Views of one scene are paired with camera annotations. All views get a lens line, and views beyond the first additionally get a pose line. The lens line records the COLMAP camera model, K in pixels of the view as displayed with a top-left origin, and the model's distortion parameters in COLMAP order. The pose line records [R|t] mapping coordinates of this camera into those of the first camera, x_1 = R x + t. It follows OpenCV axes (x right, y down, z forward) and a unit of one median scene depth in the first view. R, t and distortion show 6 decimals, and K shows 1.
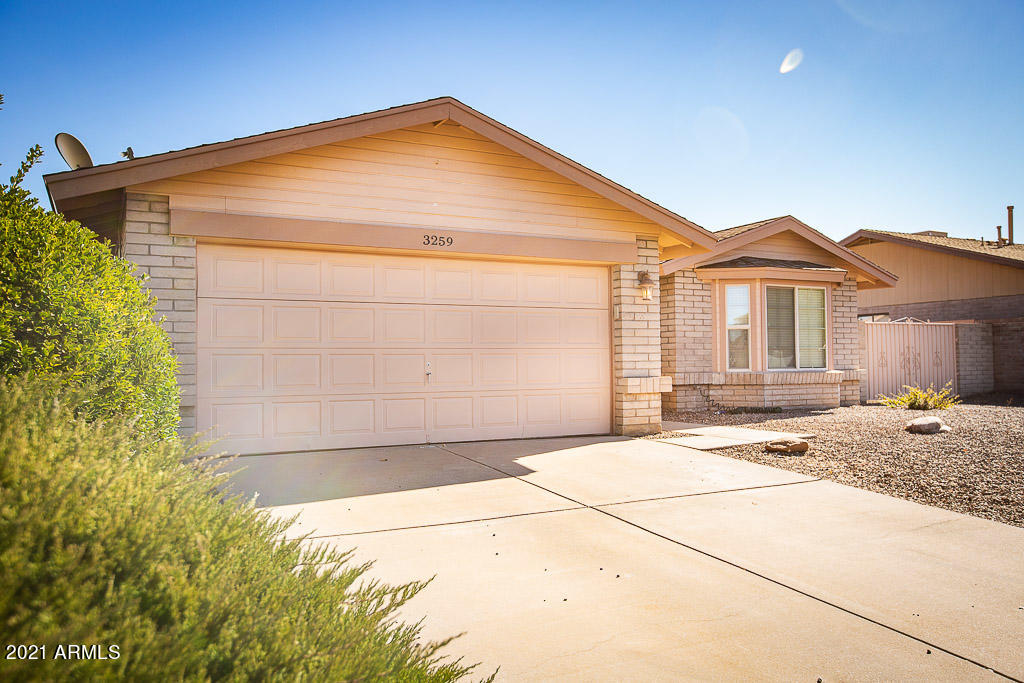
lens RADIAL K [[800.8, 0, 512.0], [0, 800.8, 341.5], [0, 0, 1]] dist [-0.001279, 0.000762]
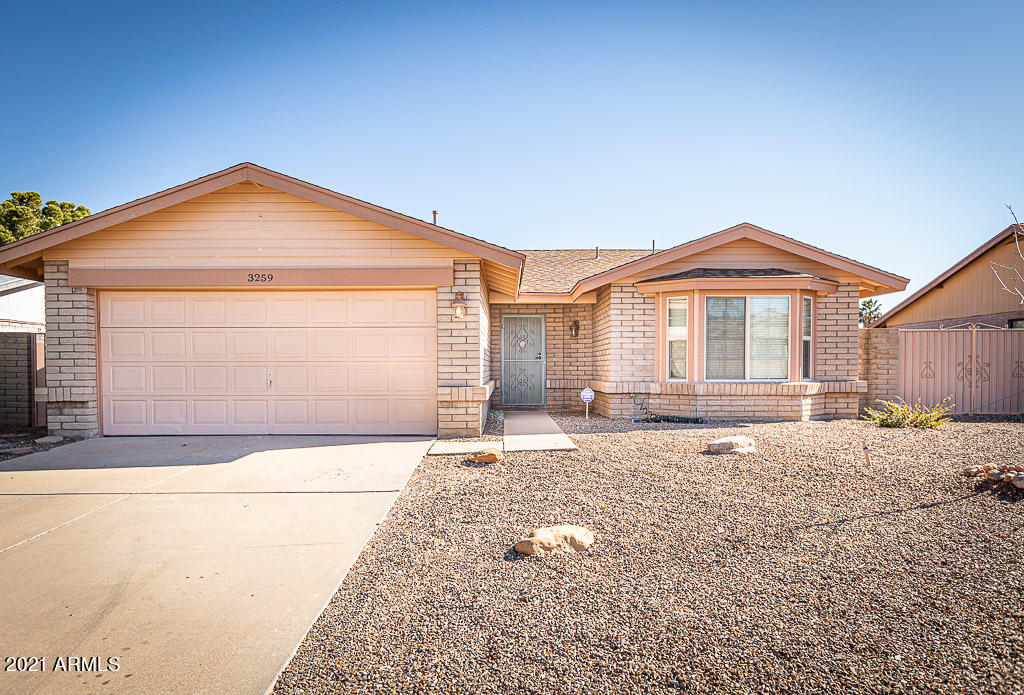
lens RADIAL K [[623.3, 0, 511.8], [0, 623.3, 387.9], [0, 0, 1]] dist [0.000486, -0.000454]
pose [[0.884627, 0.021498, -0.465803, 0.493279], [0.007596, 0.998140, 0.060493, -0.004906], [0.466237, -0.057052, 0.882818, 0.201196]]
